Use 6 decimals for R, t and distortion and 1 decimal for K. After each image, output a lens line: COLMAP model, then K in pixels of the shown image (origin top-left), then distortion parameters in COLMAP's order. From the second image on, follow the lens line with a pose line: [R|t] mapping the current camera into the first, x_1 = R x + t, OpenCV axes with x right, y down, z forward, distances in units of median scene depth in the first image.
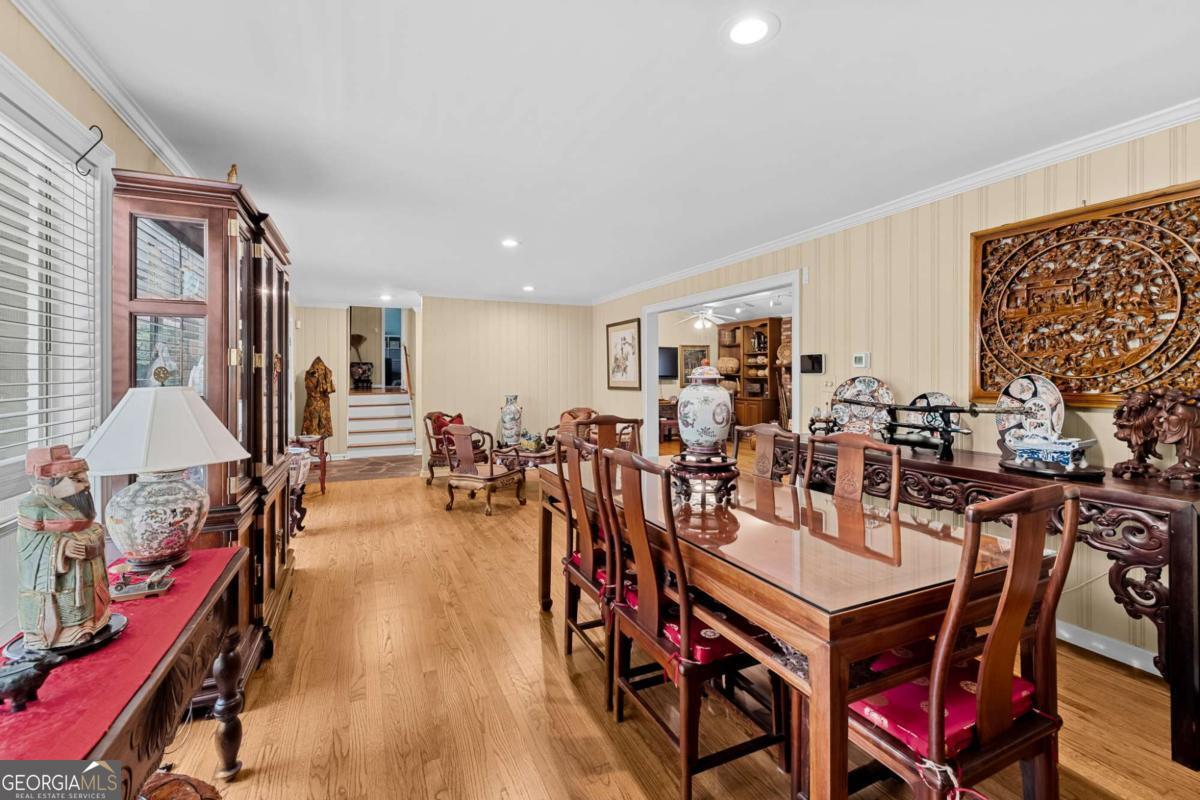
lens RADIAL K [[517.0, 0, 592.5], [0, 517.0, 374.5], [0, 0, 1]] dist [-0.000056, 0.000544]
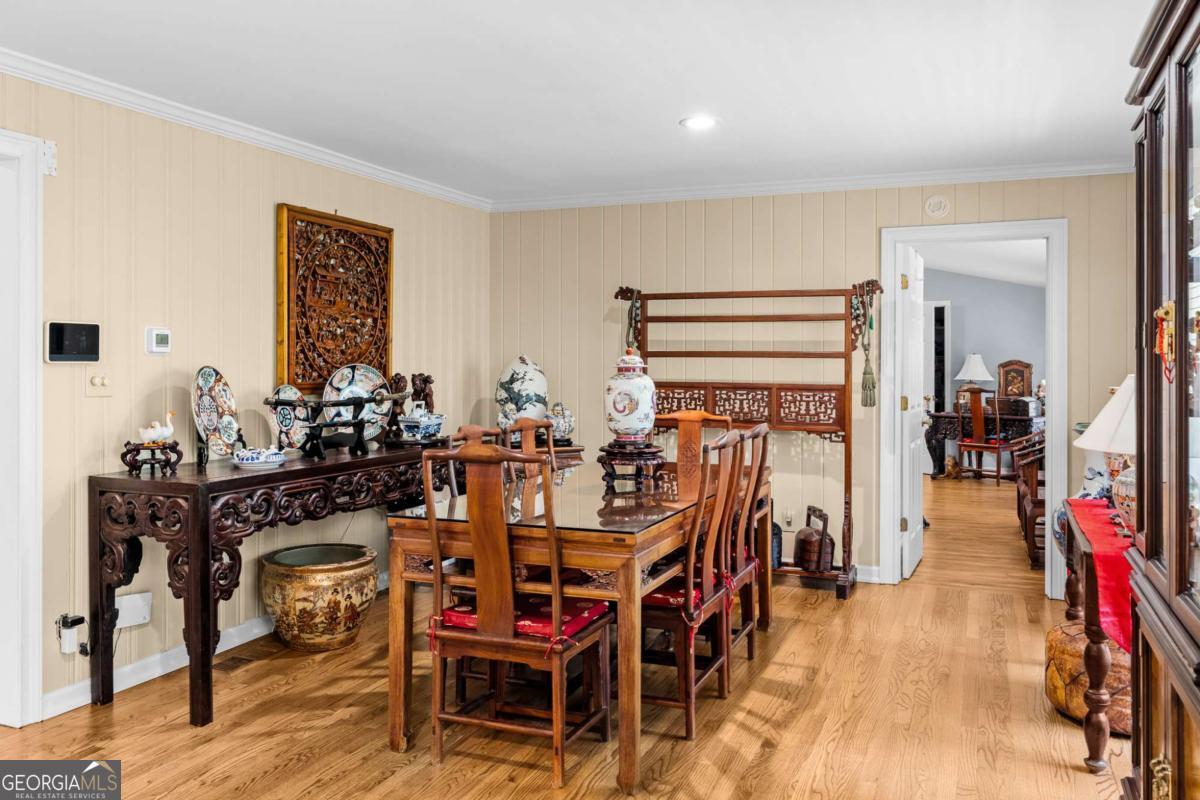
lens RADIAL K [[951.6, 0, 596.3], [0, 951.6, 359.7], [0, 0, 1]] dist [-0.005509, -0.001998]
pose [[-0.689262, 0.005293, 0.724493, -0.236144], [0.000690, 0.999978, -0.006649, 0.001203], [-0.724512, -0.004083, -0.689250, 0.510086]]
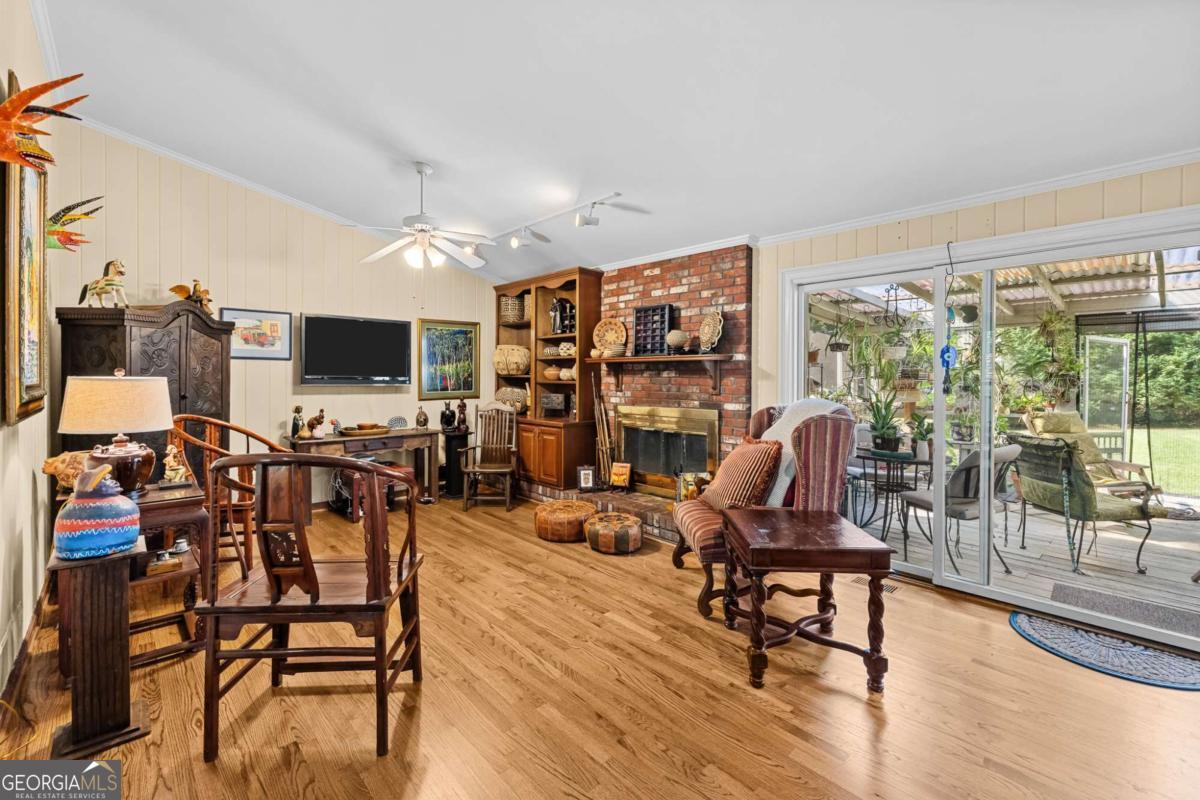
lens RADIAL K [[515.5, 0, 592.4], [0, 515.5, 377.9], [0, 0, 1]] dist [0.001338, 0.000092]
pose [[0.950484, 0.009602, 0.310626, 0.188961], [-0.010359, 0.999946, 0.000790, 0.000465], [-0.310602, -0.003968, 0.950532, 0.487684]]
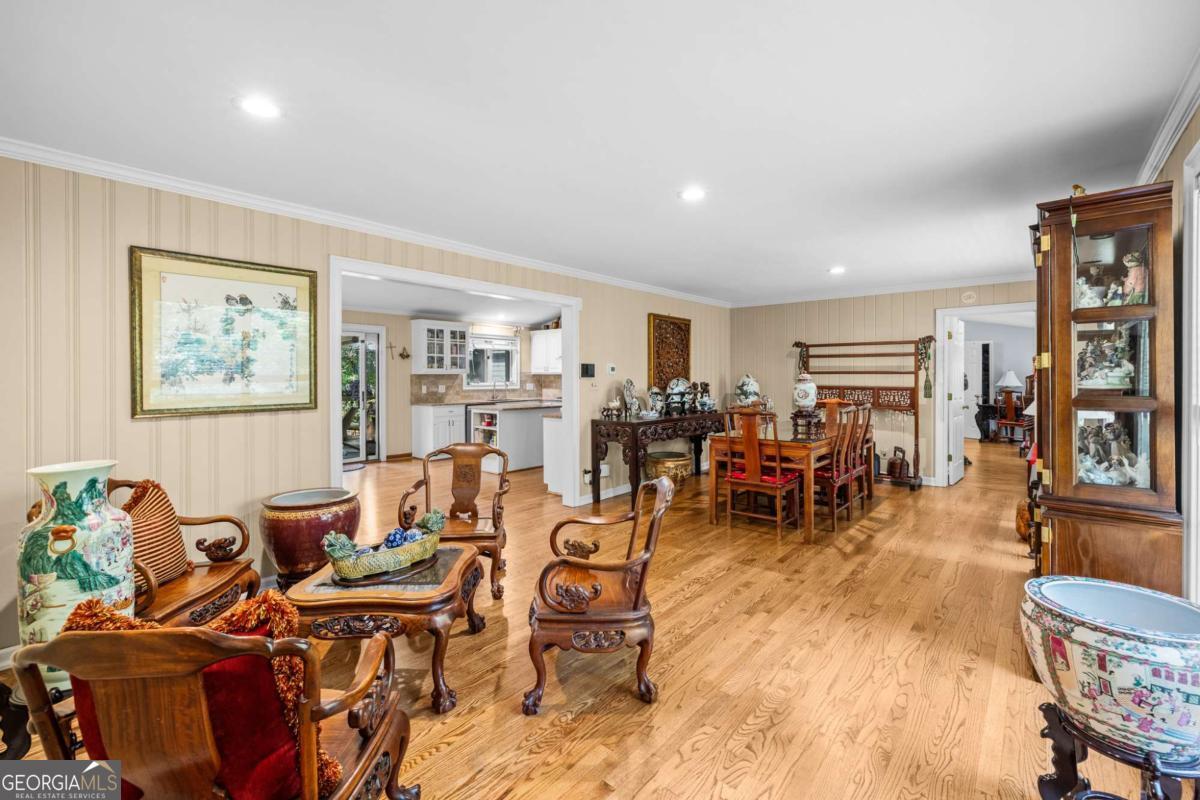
lens RADIAL K [[515.5, 0, 592.4], [0, 515.5, 377.9], [0, 0, 1]] dist [0.001338, 0.000092]
pose [[-0.419277, 0.003658, 0.907851, -0.331426], [0.003869, 0.999990, -0.002243, 0.000974], [-0.907850, 0.002572, -0.419287, 0.629240]]
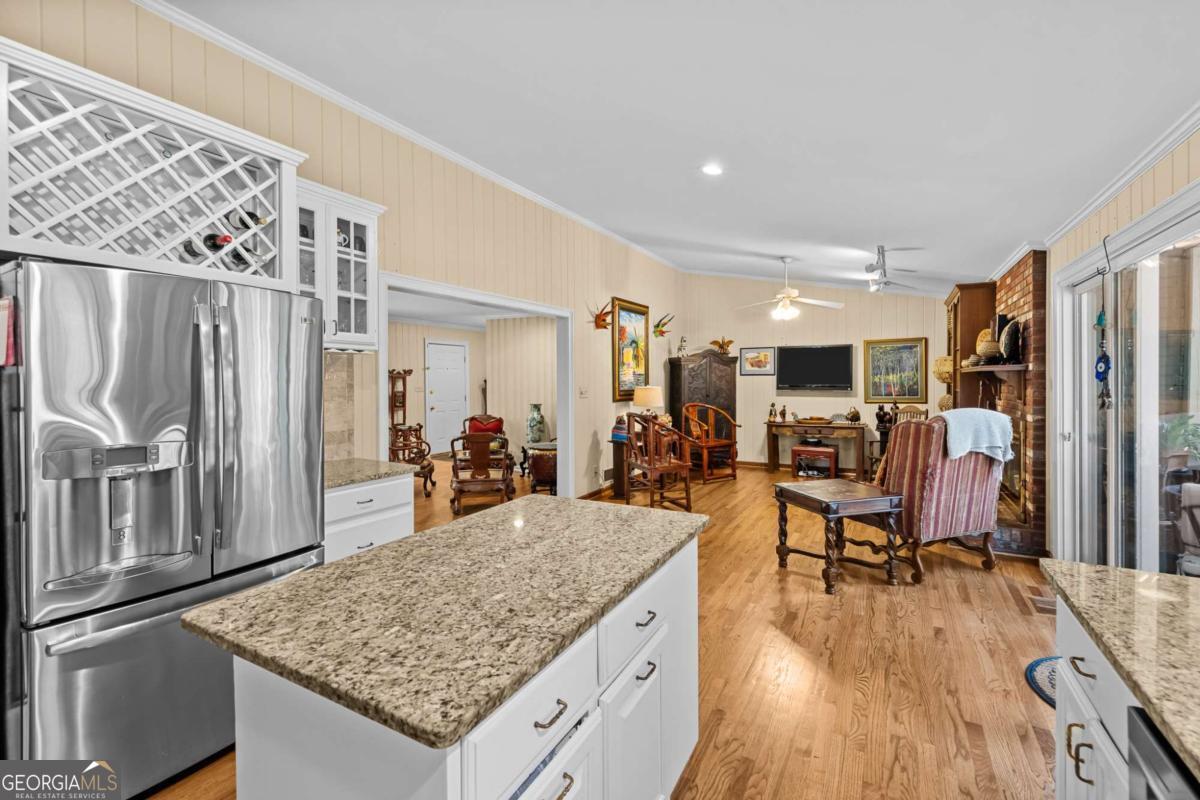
lens RADIAL K [[517.0, 0, 592.5], [0, 517.0, 374.5], [0, 0, 1]] dist [-0.000056, 0.000544]
pose [[0.583678, -0.006330, -0.811961, 0.560319], [0.002580, 0.999979, -0.005941, -0.009841], [0.811981, 0.001373, 0.583682, 0.331797]]
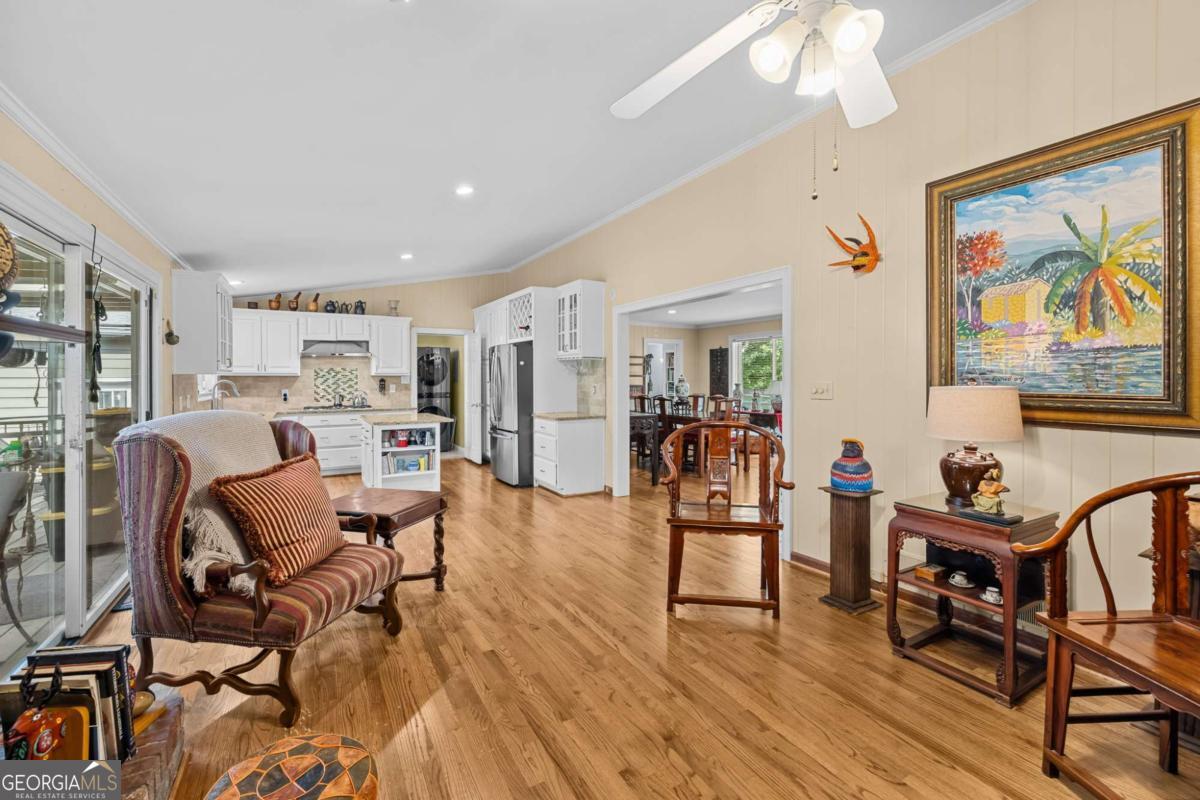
lens RADIAL K [[521.3, 0, 591.0], [0, 521.3, 377.3], [0, 0, 1]] dist [0.009160, -0.000398]
pose [[-0.996596, 0.006233, -0.082204, 0.257592], [0.006285, 0.999980, -0.000371, -0.003135], [0.082200, -0.000886, -0.996615, 1.024747]]
